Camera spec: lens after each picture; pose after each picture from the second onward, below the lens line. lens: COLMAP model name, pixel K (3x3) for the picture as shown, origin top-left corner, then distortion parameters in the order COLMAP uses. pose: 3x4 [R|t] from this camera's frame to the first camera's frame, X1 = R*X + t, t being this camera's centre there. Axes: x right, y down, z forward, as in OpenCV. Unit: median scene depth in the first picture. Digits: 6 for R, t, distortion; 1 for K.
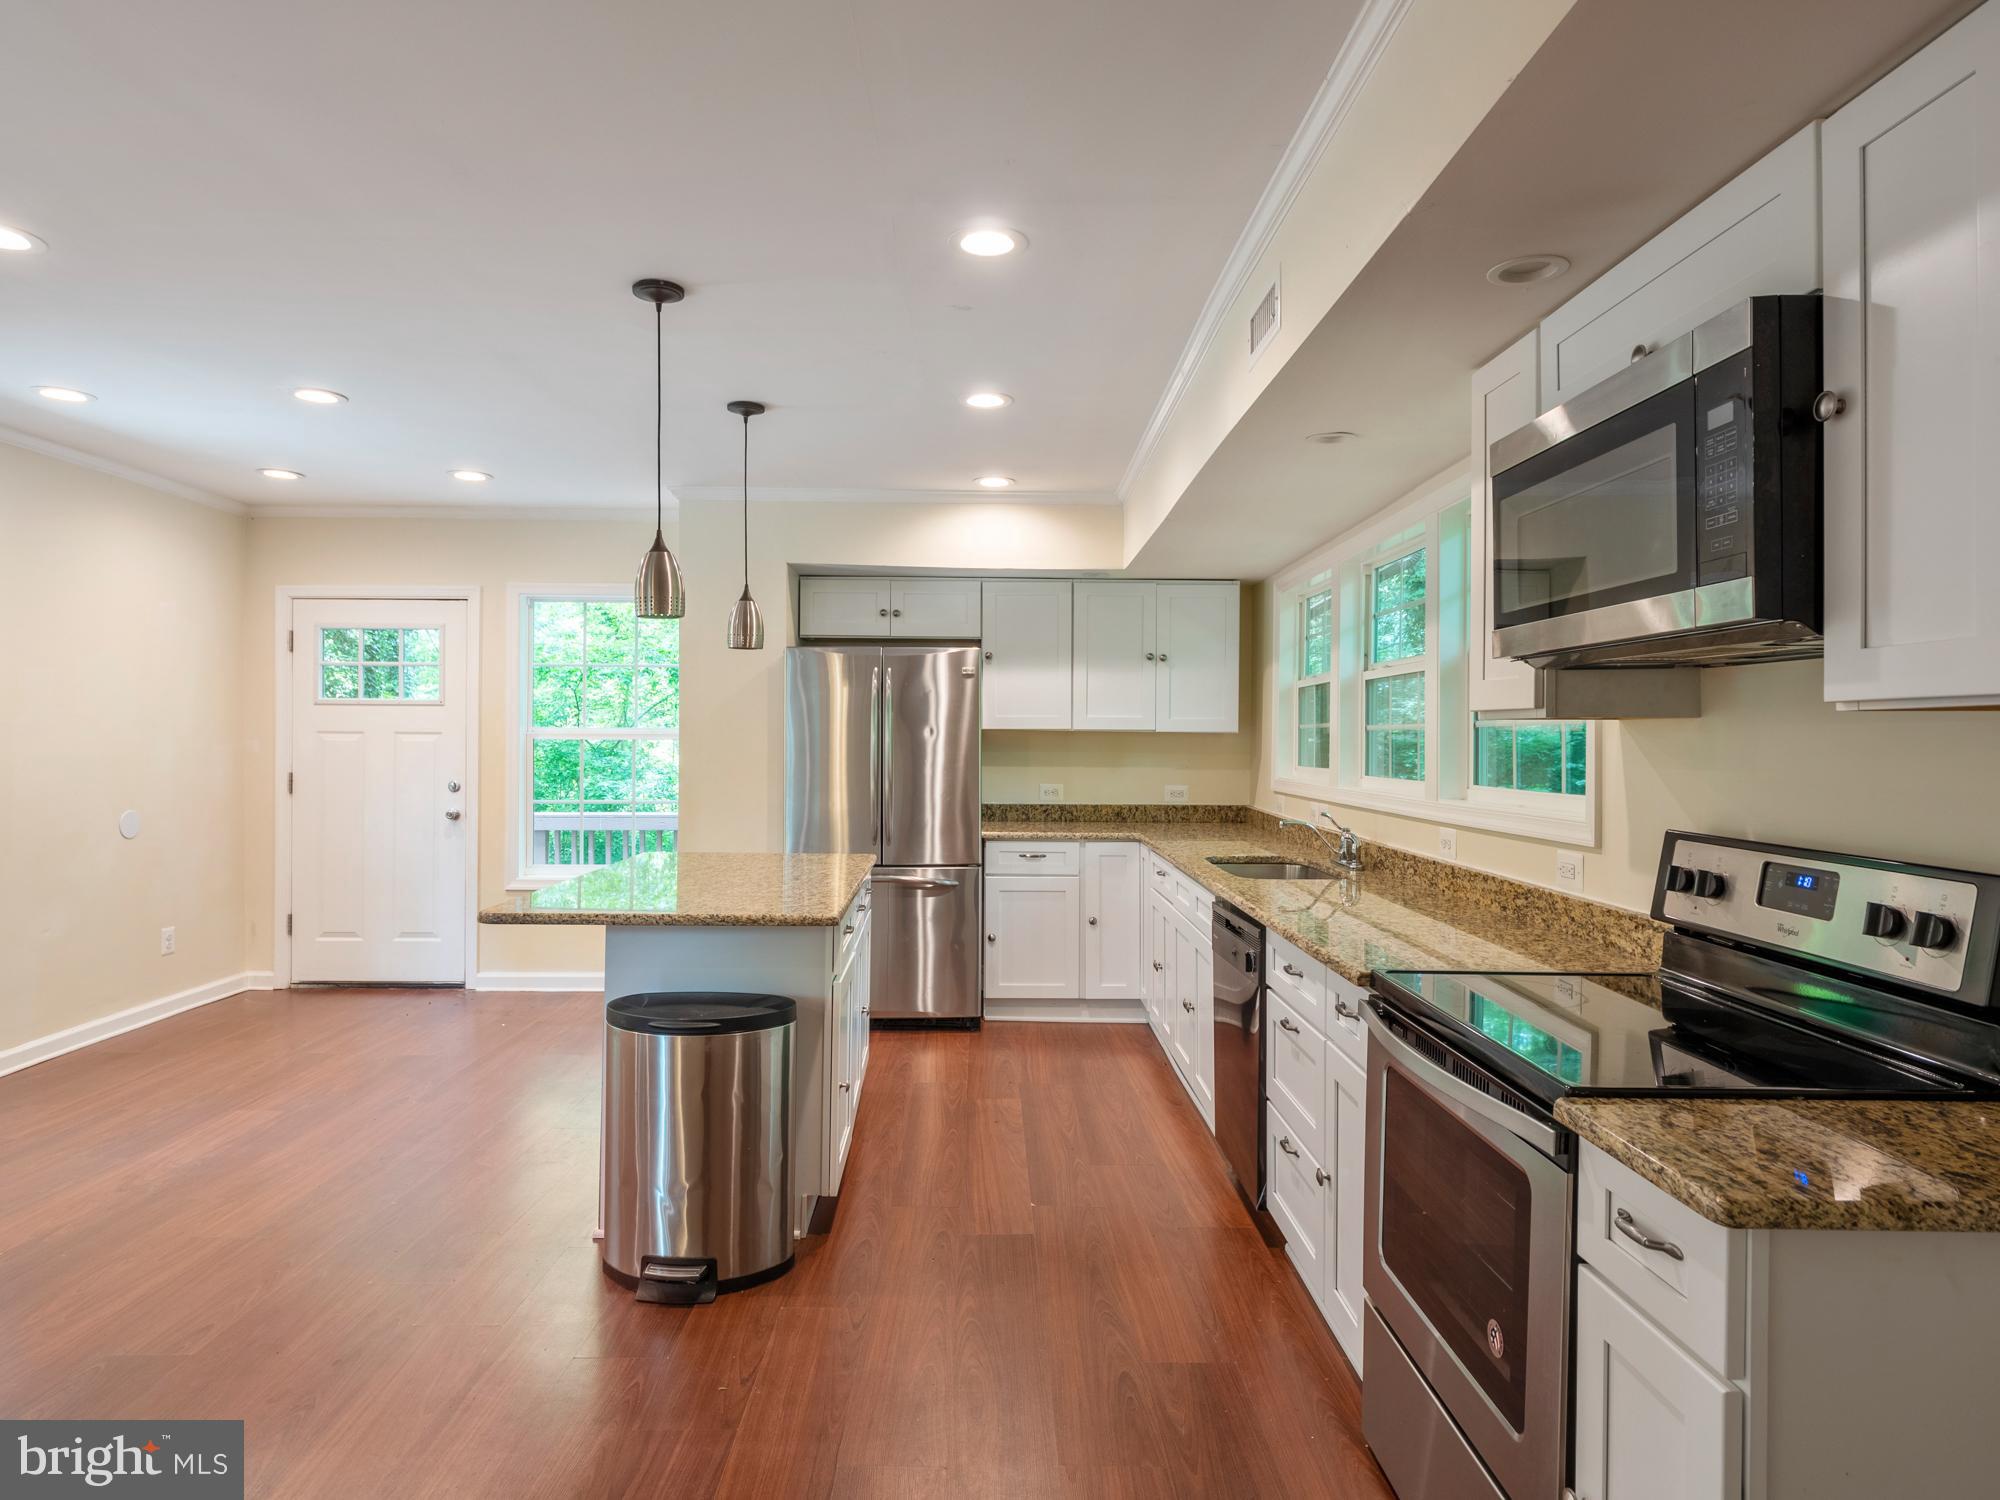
lens RADIAL K [[1170.8, 0, 993.5], [0, 1170.8, 740.8], [0, 0, 1]] dist [-0.004174, -0.000460]
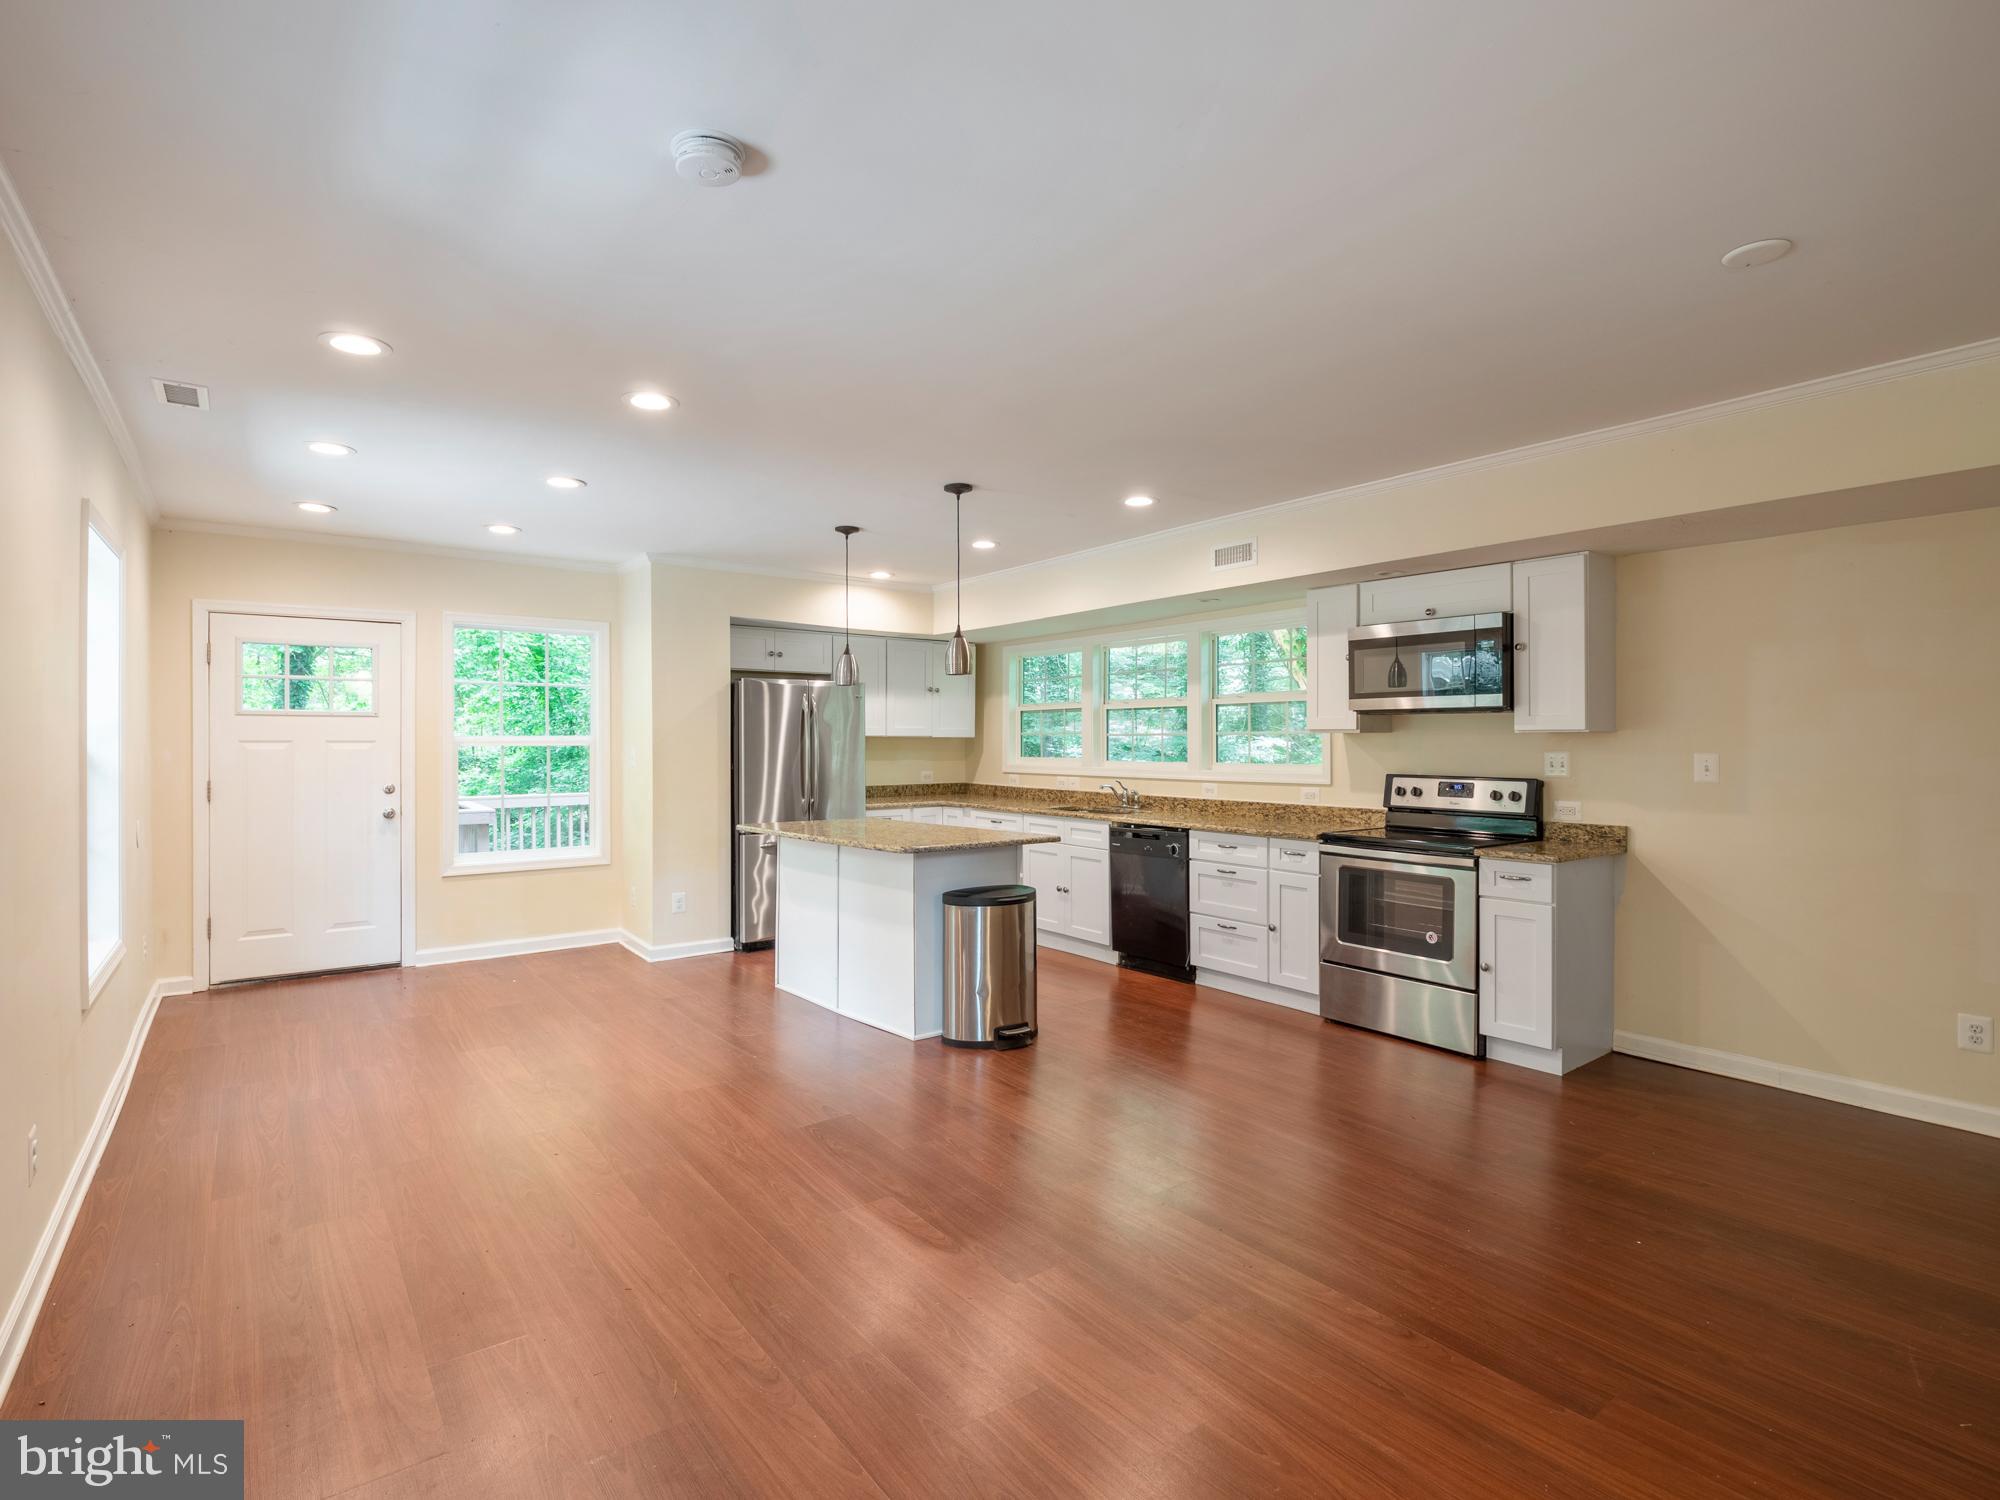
lens RADIAL K [[984.9, 0, 991.3], [0, 984.9, 748.7], [0, 0, 1]] dist [-0.005142, -0.000038]
pose [[0.802504, -0.012087, 0.596524, -0.647090], [0.007476, 0.999920, 0.010202, -0.005585], [-0.596599, -0.003728, 0.802531, -0.121037]]
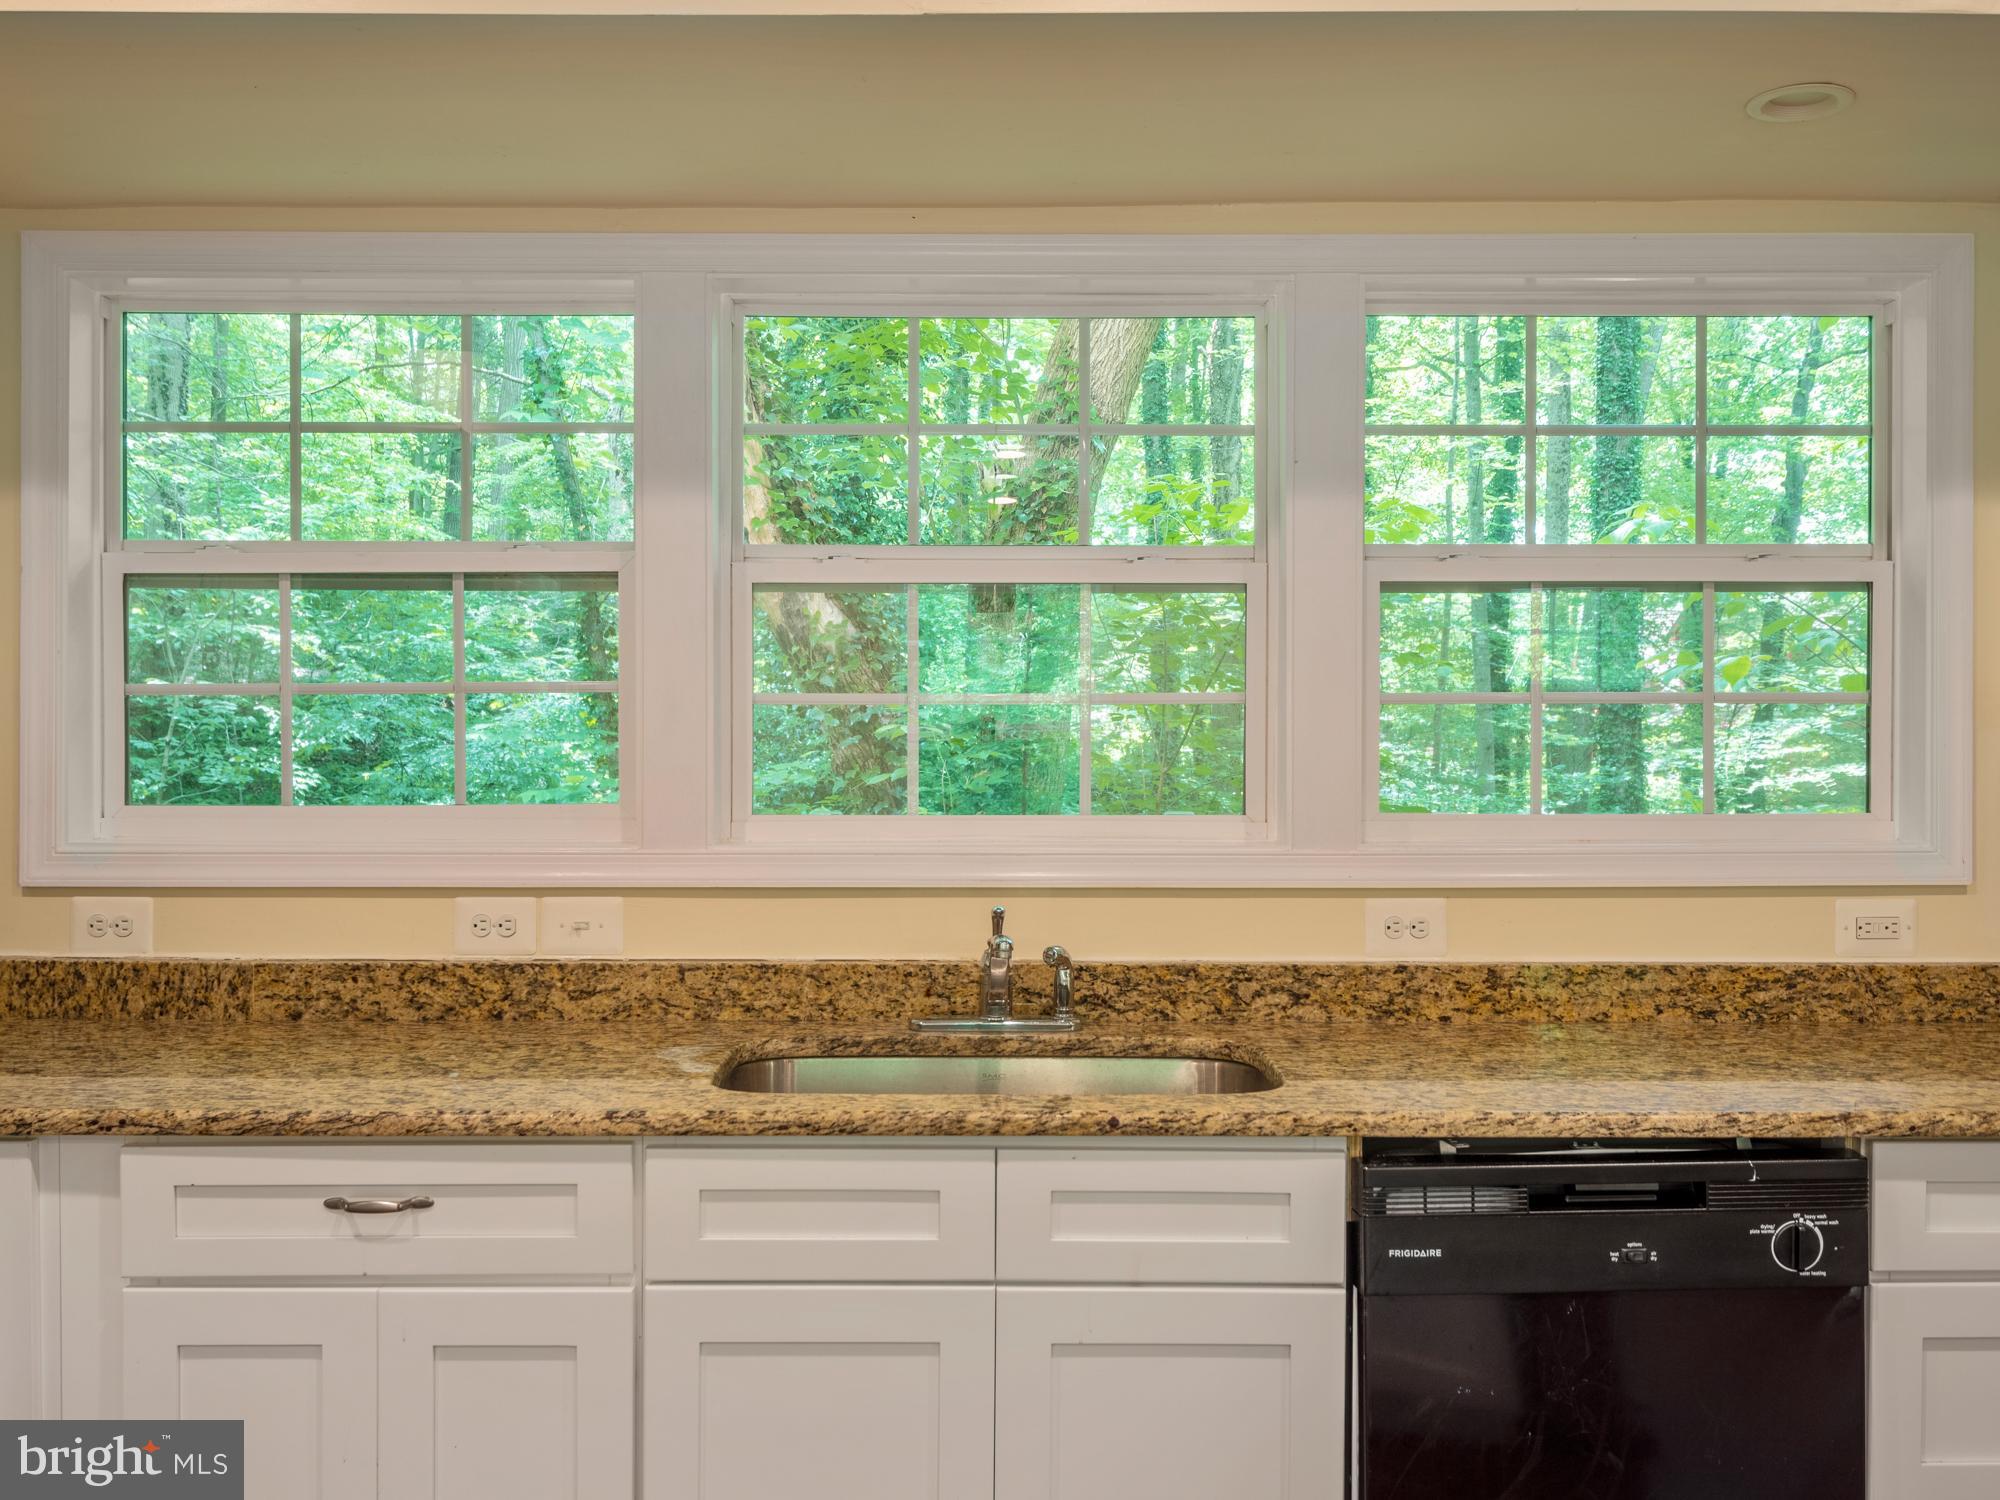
lens RADIAL K [[1731.1, 0, 1000.0], [0, 1731.1, 750.0], [0, 0, 1]] dist [0.011507, -0.004456]
pose [[-0.008083, -0.013614, 0.999875, -0.250059], [0.000139, 0.999907, 0.013615, -0.001289], [-0.999967, 0.000249, -0.008081, 0.784044]]
